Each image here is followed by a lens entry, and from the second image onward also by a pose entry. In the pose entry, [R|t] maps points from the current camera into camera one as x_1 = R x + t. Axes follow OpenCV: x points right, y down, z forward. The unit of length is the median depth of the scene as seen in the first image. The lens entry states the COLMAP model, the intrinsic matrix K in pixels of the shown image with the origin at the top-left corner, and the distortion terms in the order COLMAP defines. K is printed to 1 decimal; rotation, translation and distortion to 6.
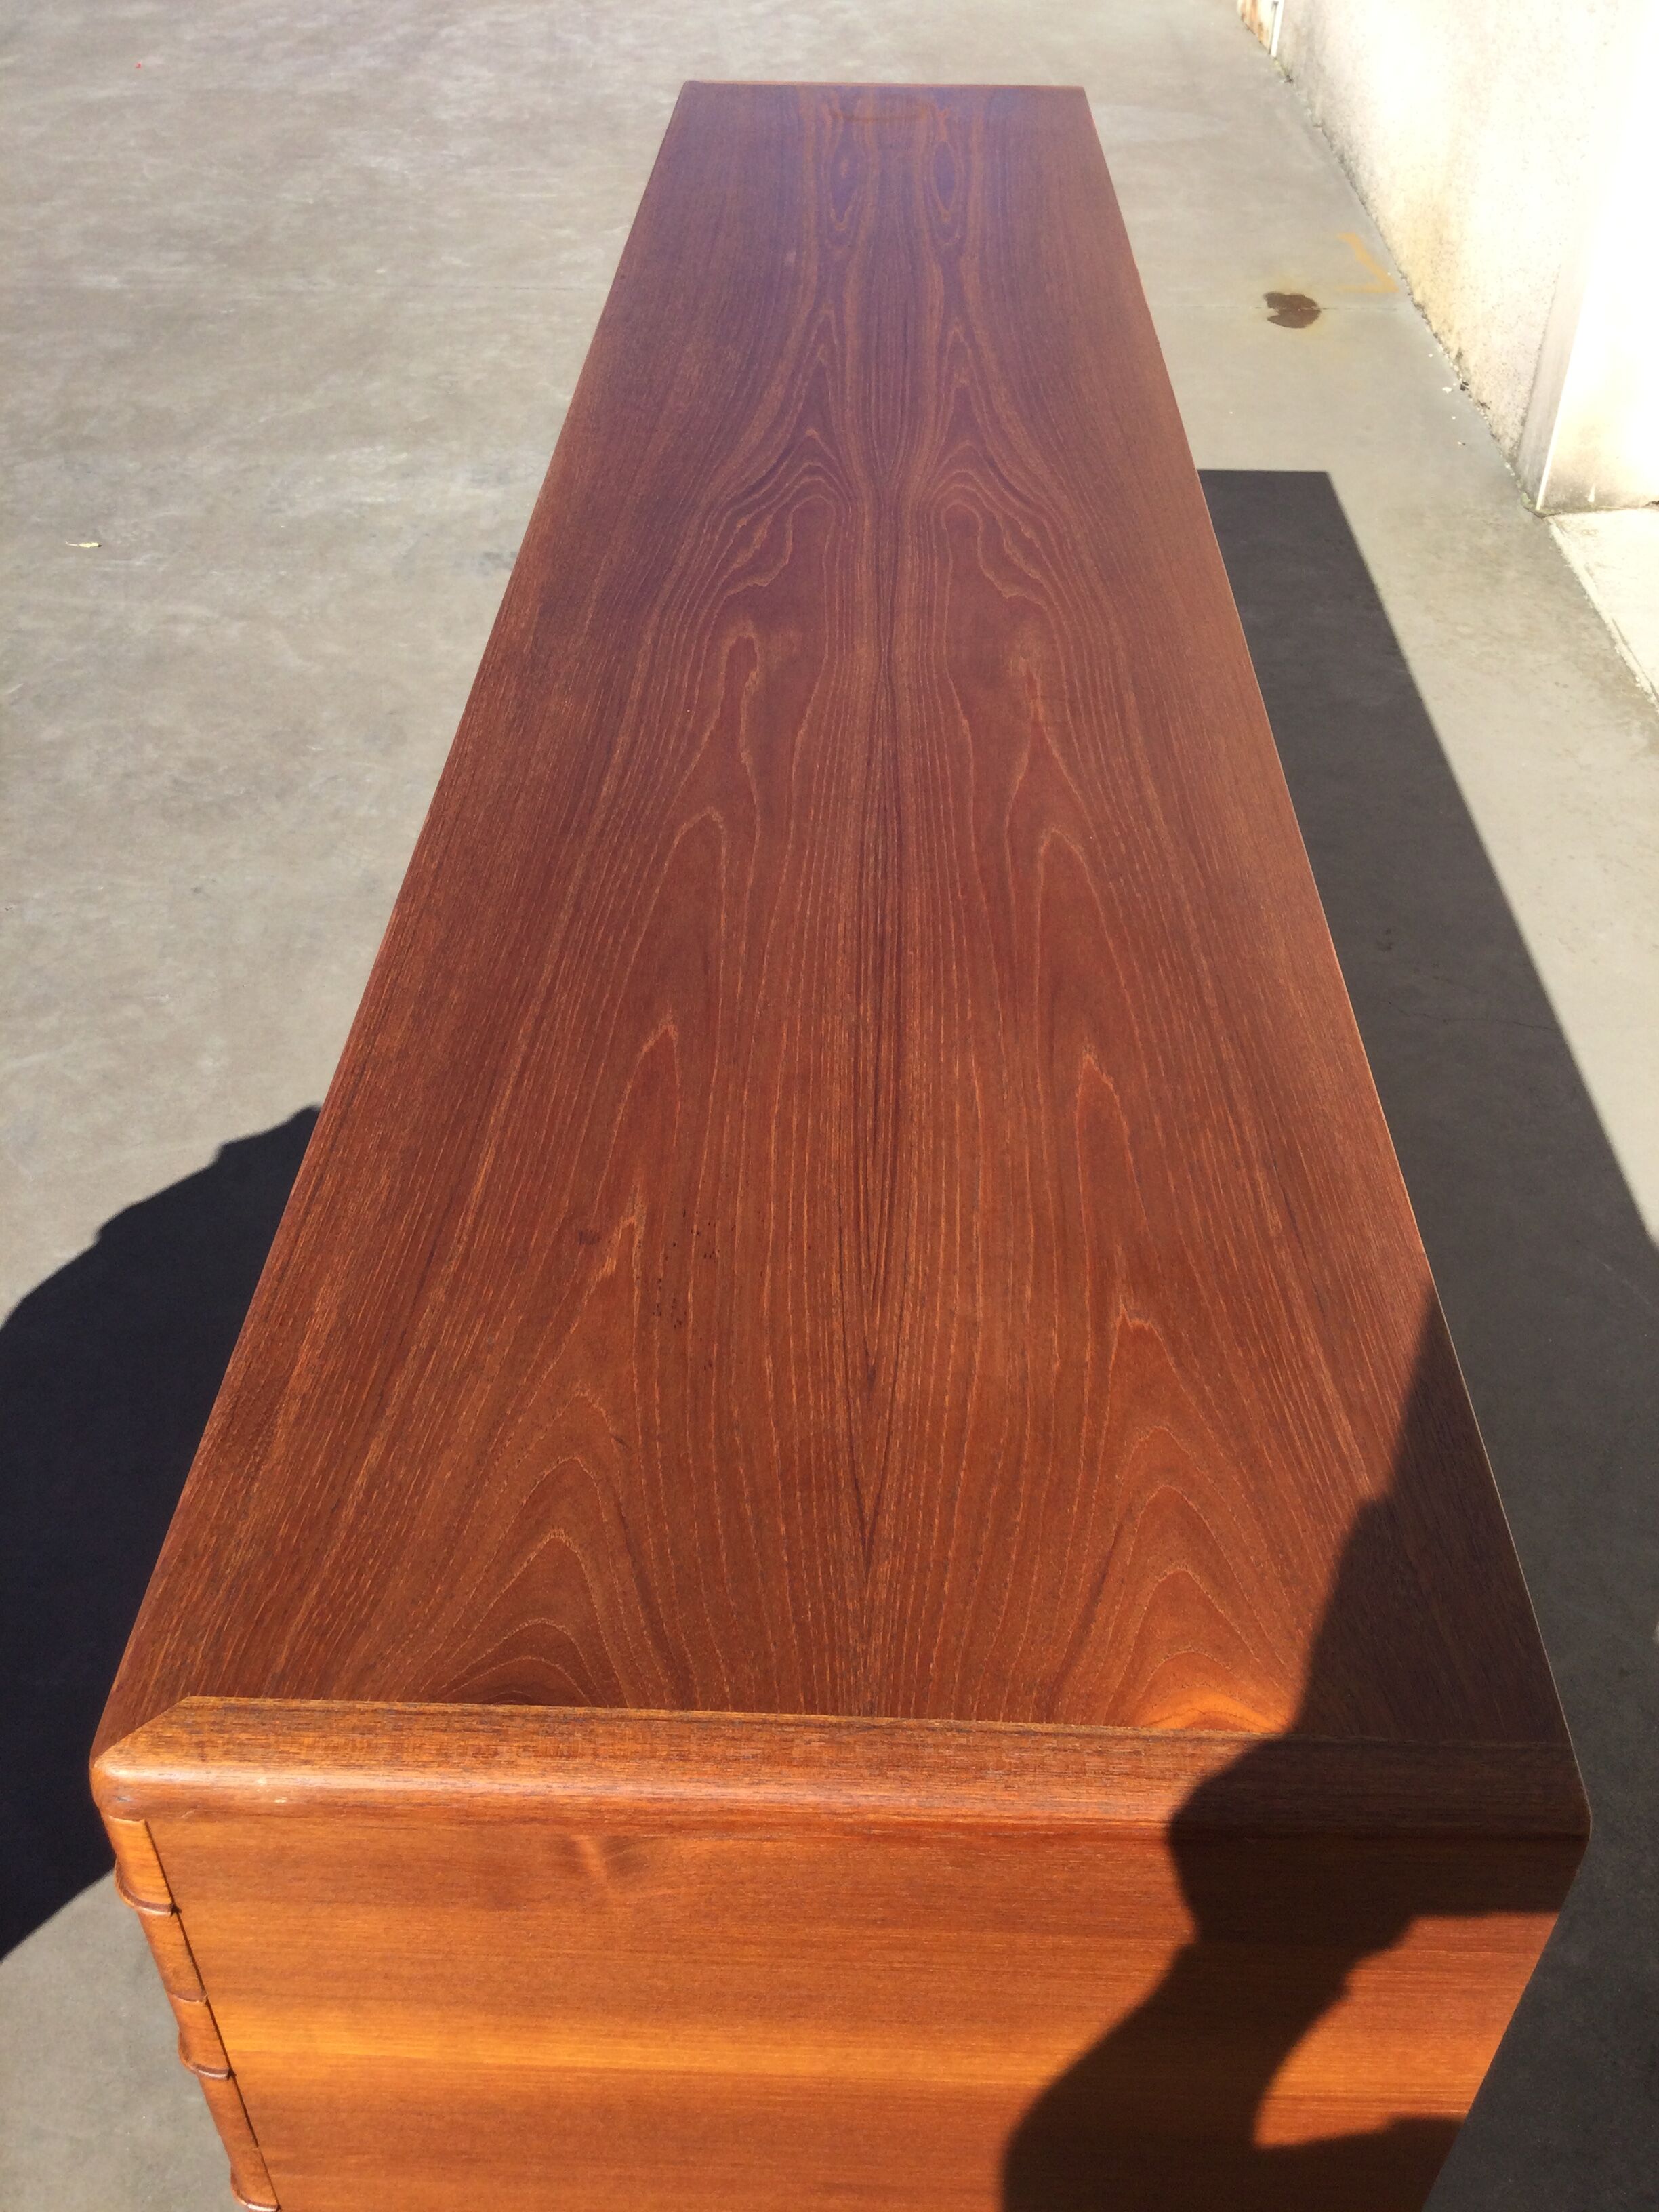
lens RADIAL K [[1996.4, 0, 816.2], [0, 1996.4, 1095.5], [0, 0, 1]] dist [0.093072, -0.176152]
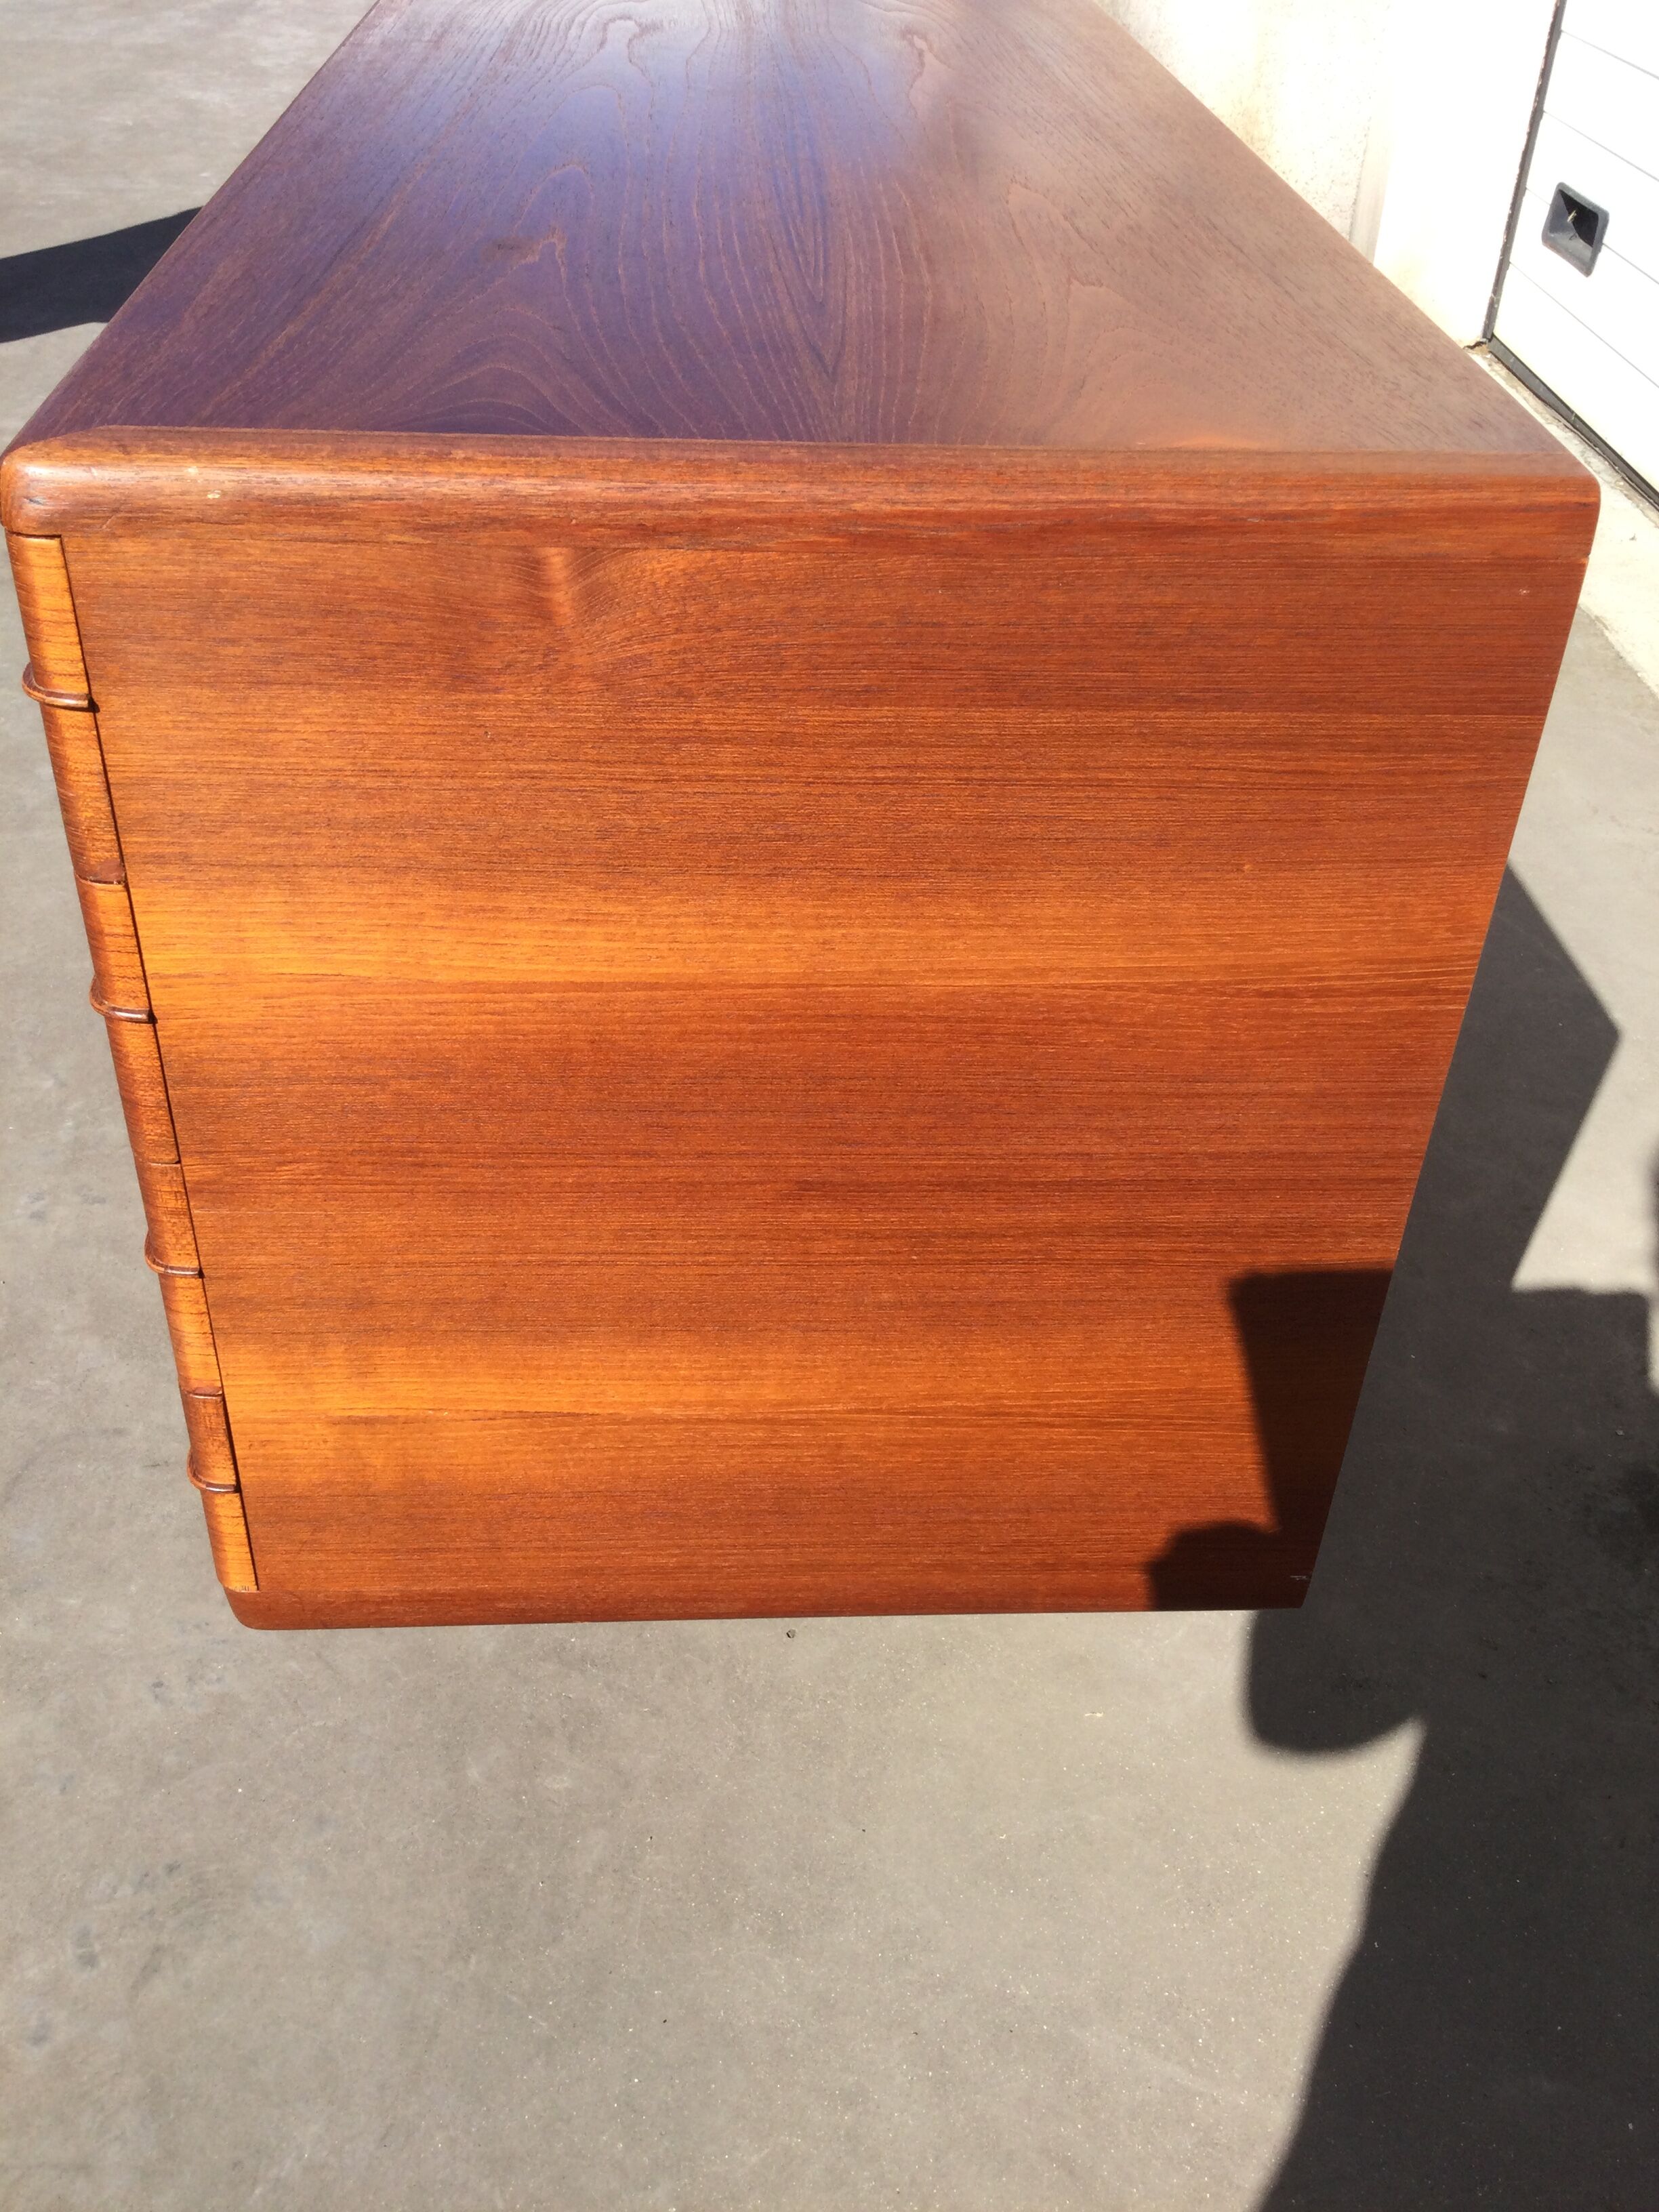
lens RADIAL K [[1996.4, 0, 816.2], [0, 1996.4, 1095.5], [0, 0, 1]] dist [0.093072, -0.176152]
pose [[0.996226, -0.031259, 0.080972, -0.067983], [0.034918, 0.998414, -0.044170, 0.598658], [-0.079463, 0.046831, 0.995737, 0.072585]]
